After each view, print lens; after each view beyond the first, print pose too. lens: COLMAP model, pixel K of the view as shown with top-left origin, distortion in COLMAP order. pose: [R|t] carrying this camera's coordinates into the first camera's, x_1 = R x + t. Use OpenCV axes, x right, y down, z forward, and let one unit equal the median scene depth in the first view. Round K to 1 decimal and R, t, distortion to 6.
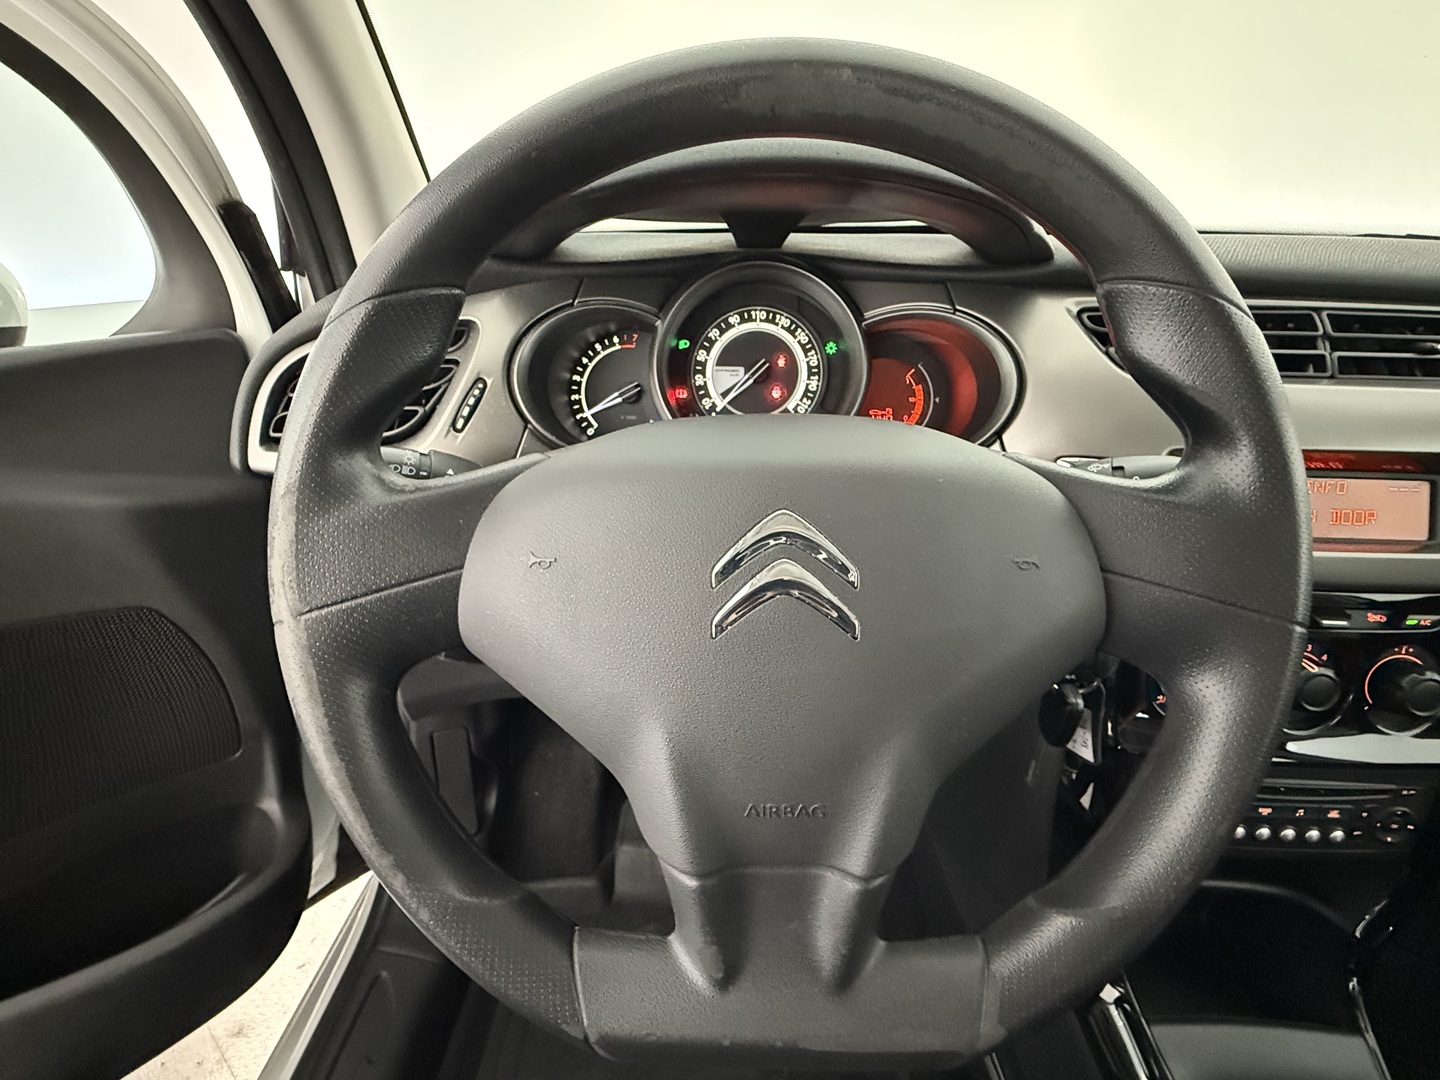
lens RADIAL K [[707.1, 0, 709.2], [0, 707.1, 550.7], [0, 0, 1]] dist [-0.017862, -0.000133]
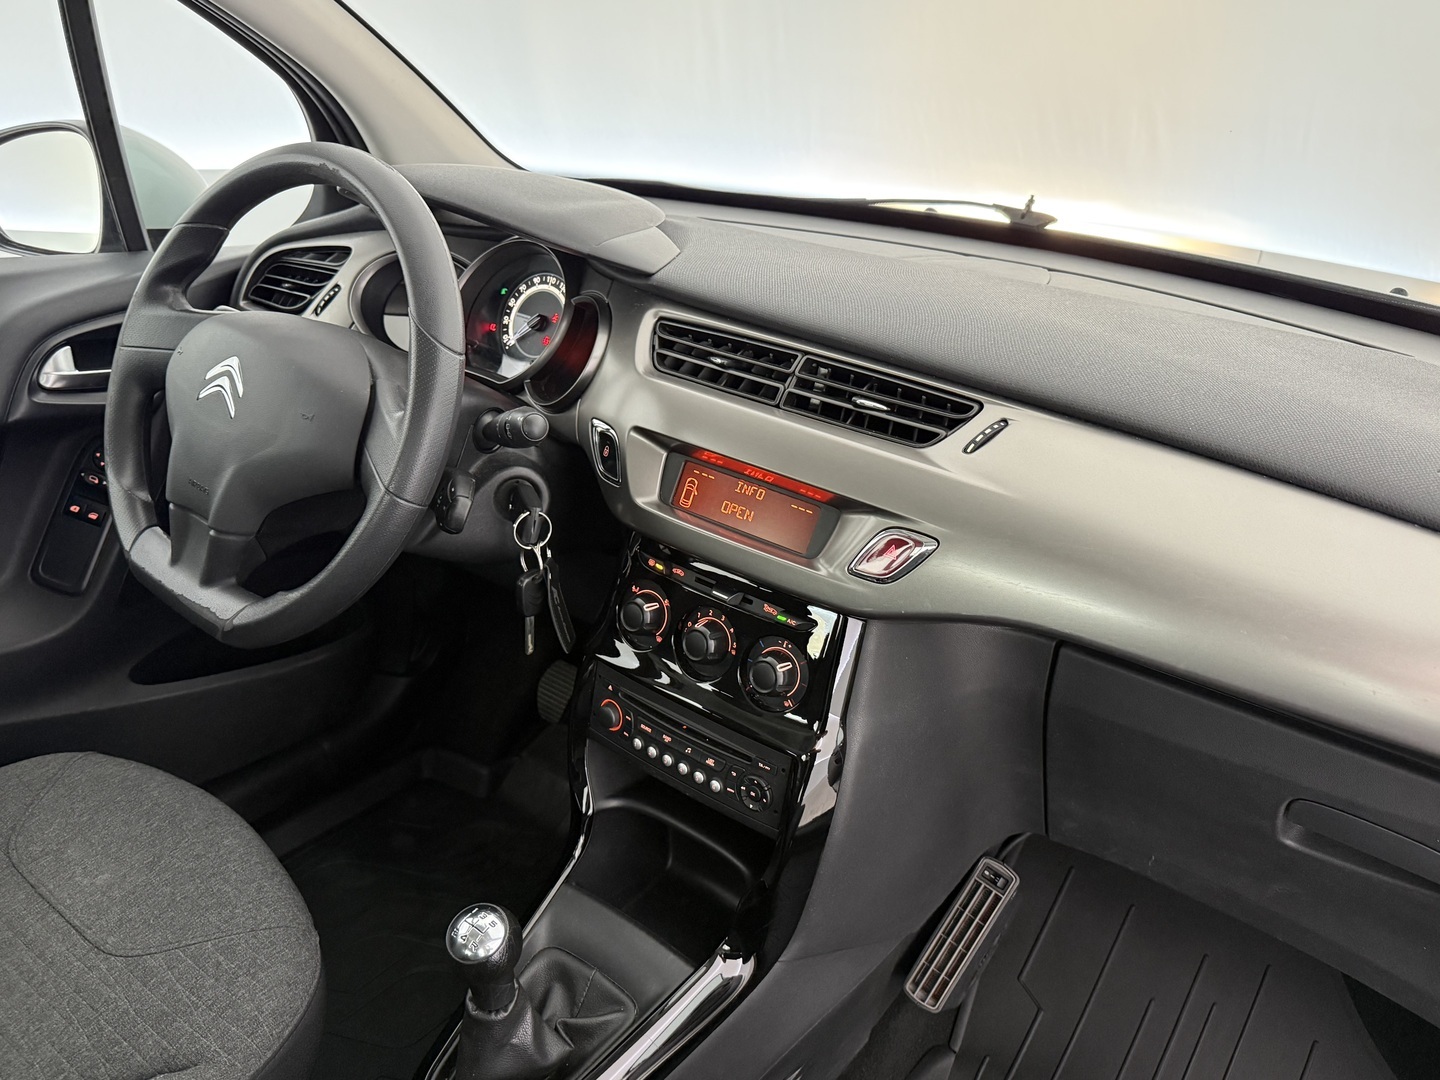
lens RADIAL K [[1083.9, 0, 712.4], [0, 1083.9, 548.5], [0, 0, 1]] dist [0.011778, 0.008320]
pose [[0.835562, 0.293606, -0.464362, 1.382789], [-0.308704, 0.950082, 0.045241, -0.046644], [0.454465, 0.105549, 0.884489, -0.575631]]
